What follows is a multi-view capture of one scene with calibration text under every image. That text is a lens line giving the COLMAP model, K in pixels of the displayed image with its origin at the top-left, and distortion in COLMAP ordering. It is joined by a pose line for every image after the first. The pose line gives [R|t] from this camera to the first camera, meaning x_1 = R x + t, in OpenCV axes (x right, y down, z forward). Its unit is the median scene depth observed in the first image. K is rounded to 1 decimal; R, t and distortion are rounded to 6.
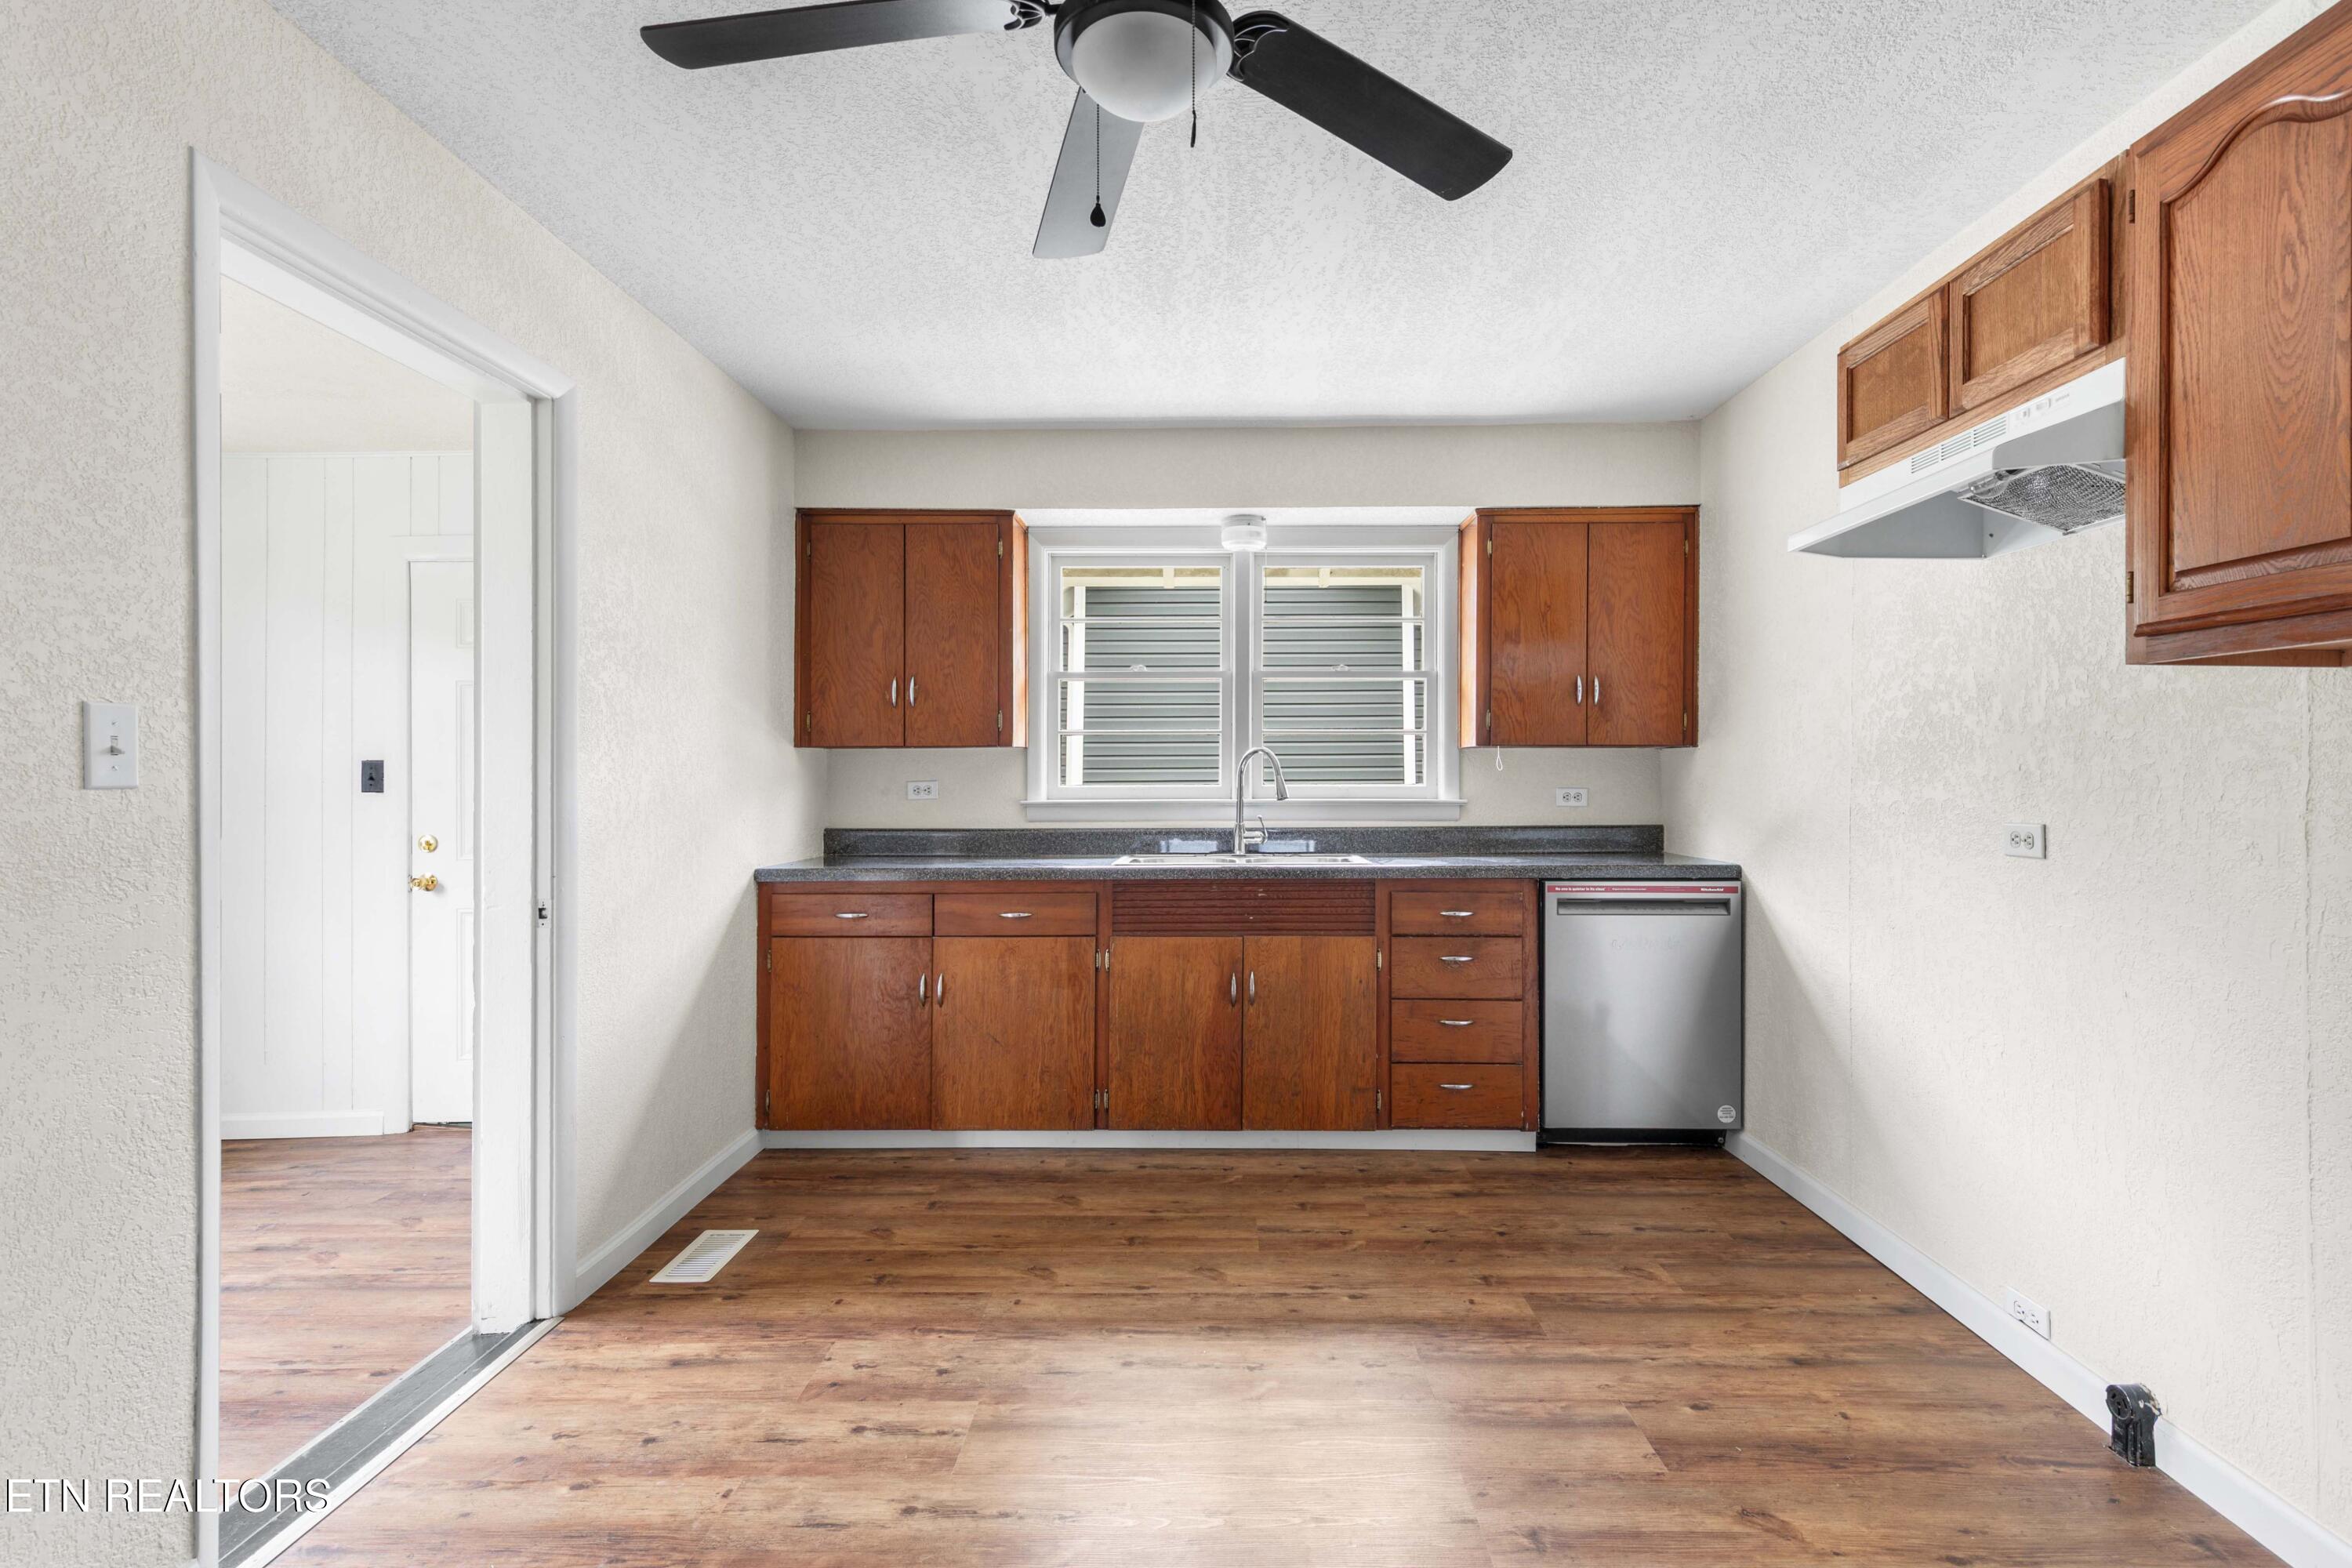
lens RADIAL K [[1124.8, 0, 1209.6], [0, 1124.8, 758.2], [0, 0, 1]] dist [0.016327, -0.000969]
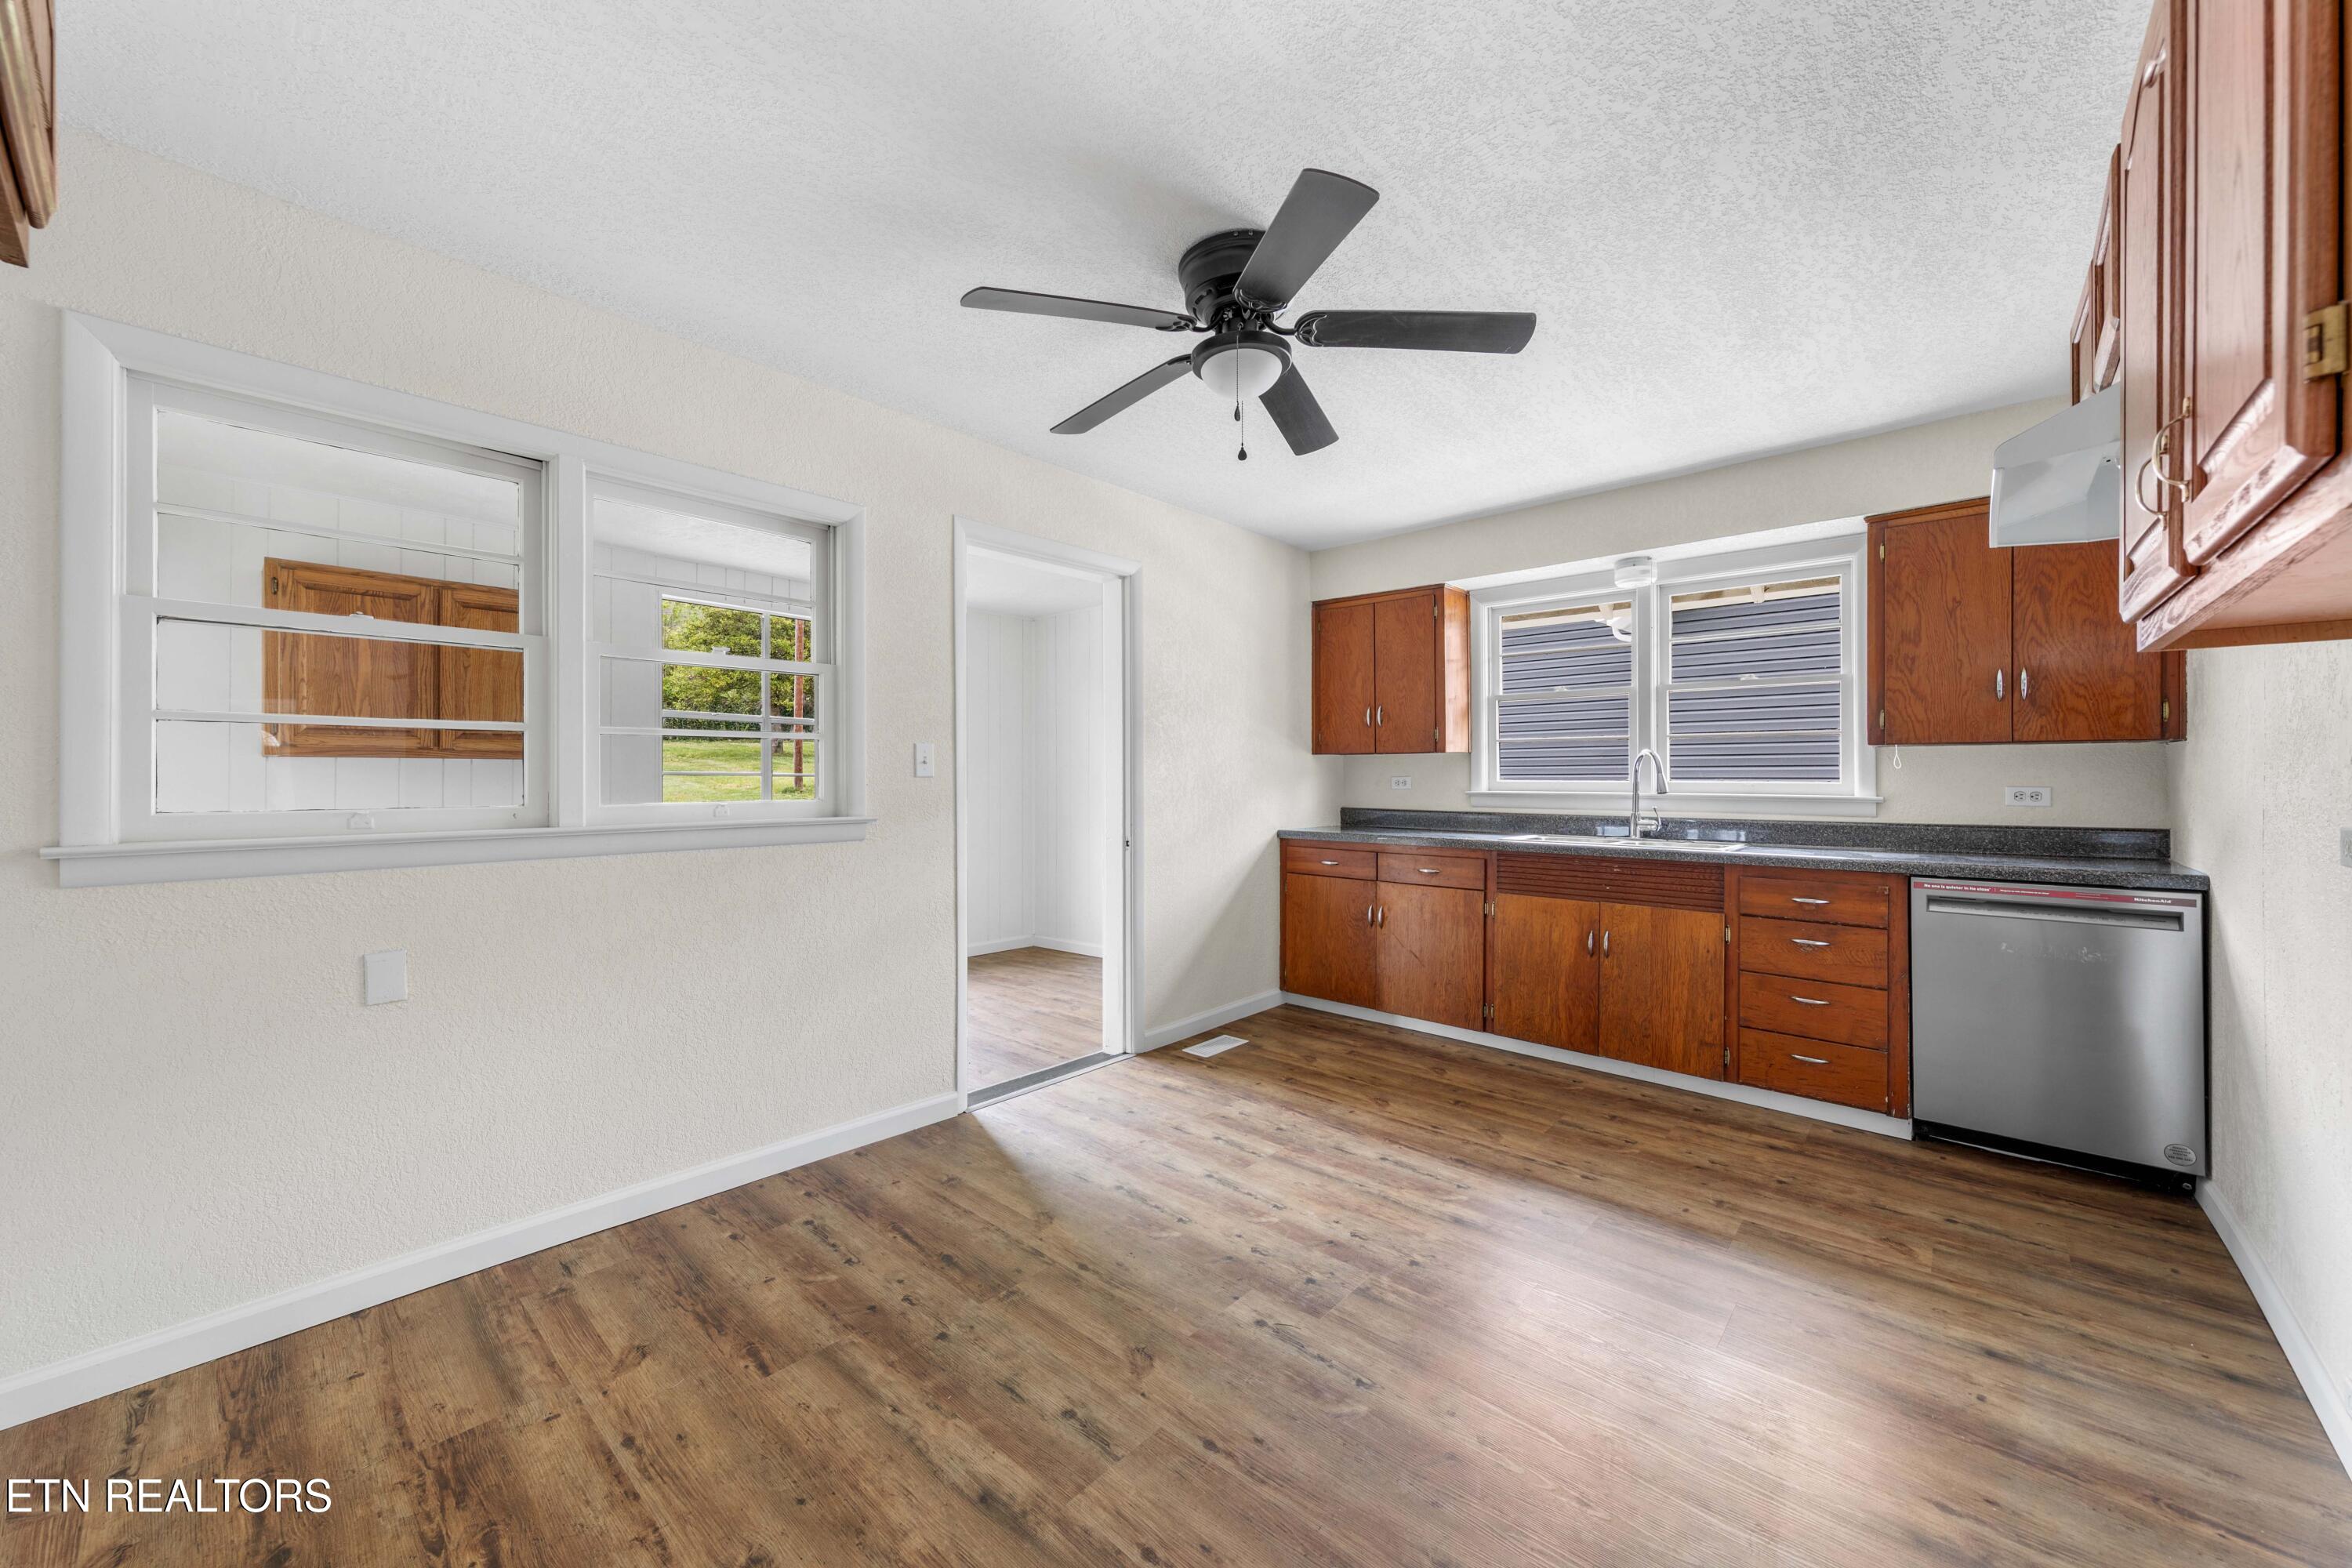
lens RADIAL K [[877.2, 0, 1171.1], [0, 877.2, 772.5], [0, 0, 1]] dist [0.020587, -0.007493]
pose [[0.746143, 0.000797, -0.665785, 0.328183], [0.008752, 0.999901, 0.011005, -0.000383], [0.665728, -0.014038, 0.746062, -0.045453]]
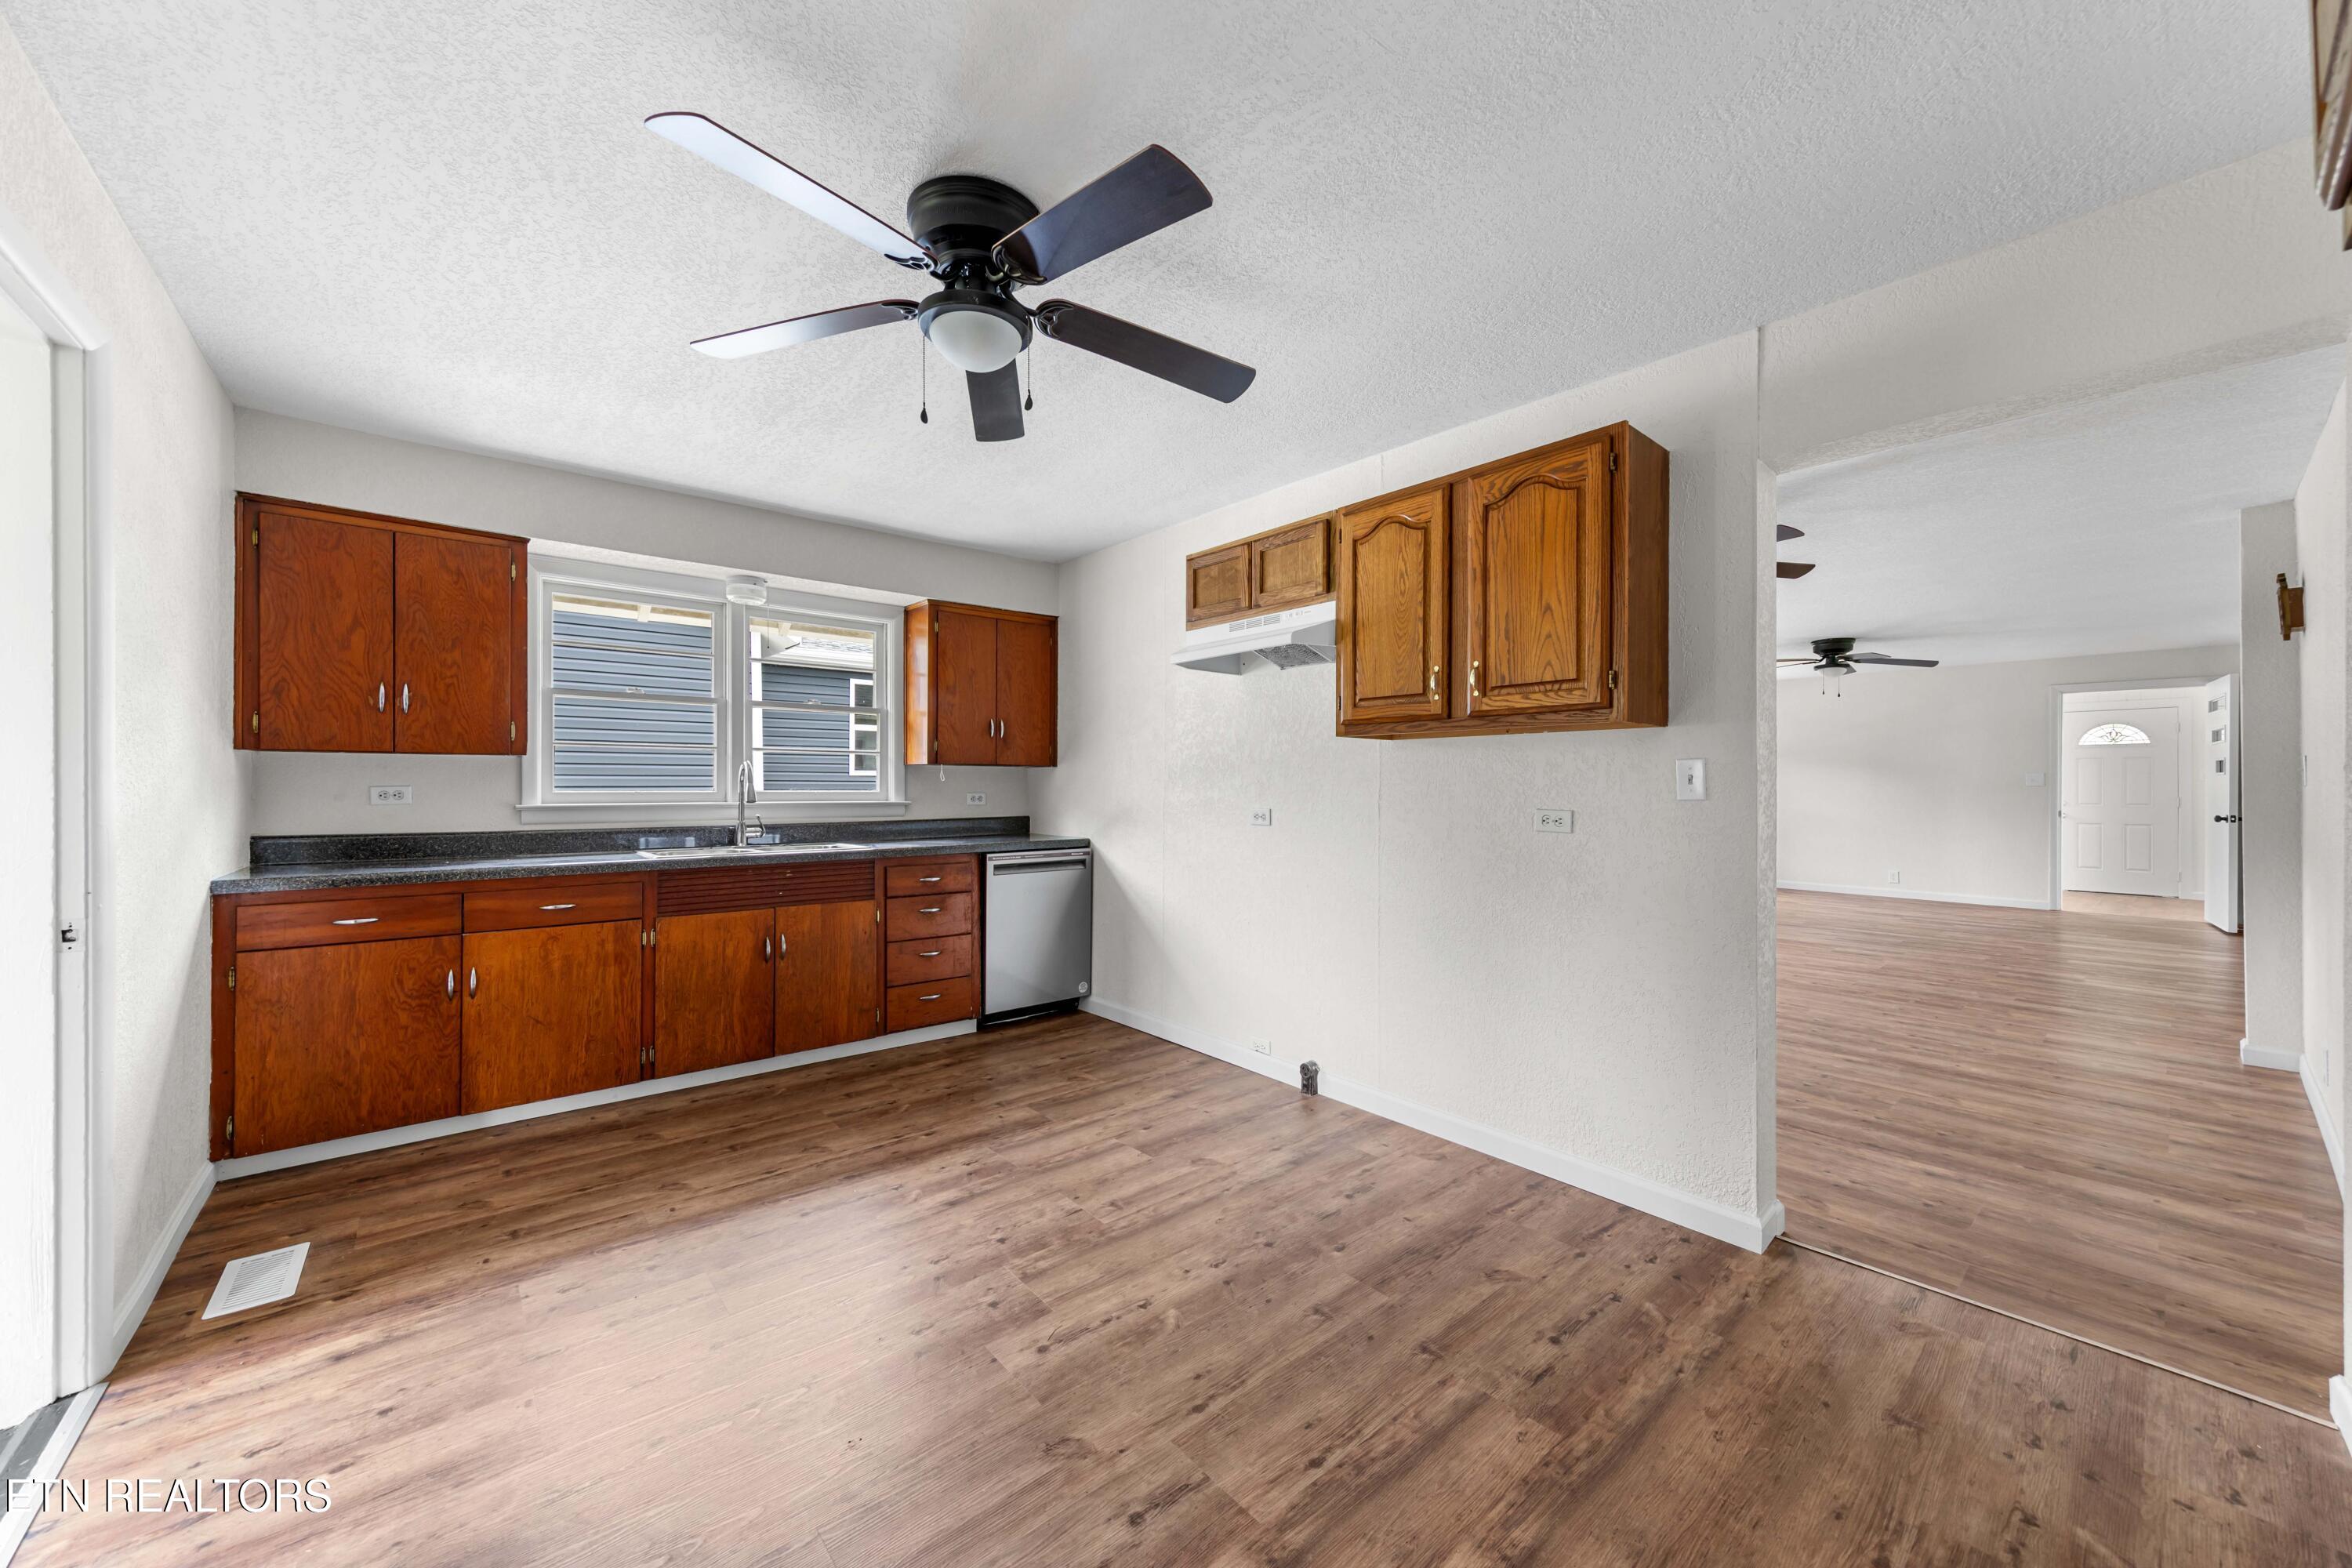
lens RADIAL K [[855.4, 0, 1176.0], [0, 855.4, 784.0], [0, 0, 1]] dist [-0.000110, 0.000249]
pose [[0.755229, 0.005585, 0.655437, -0.269237], [-0.014733, 0.999856, 0.008457, 0.001383], [-0.655295, -0.016043, 0.755203, -0.041017]]
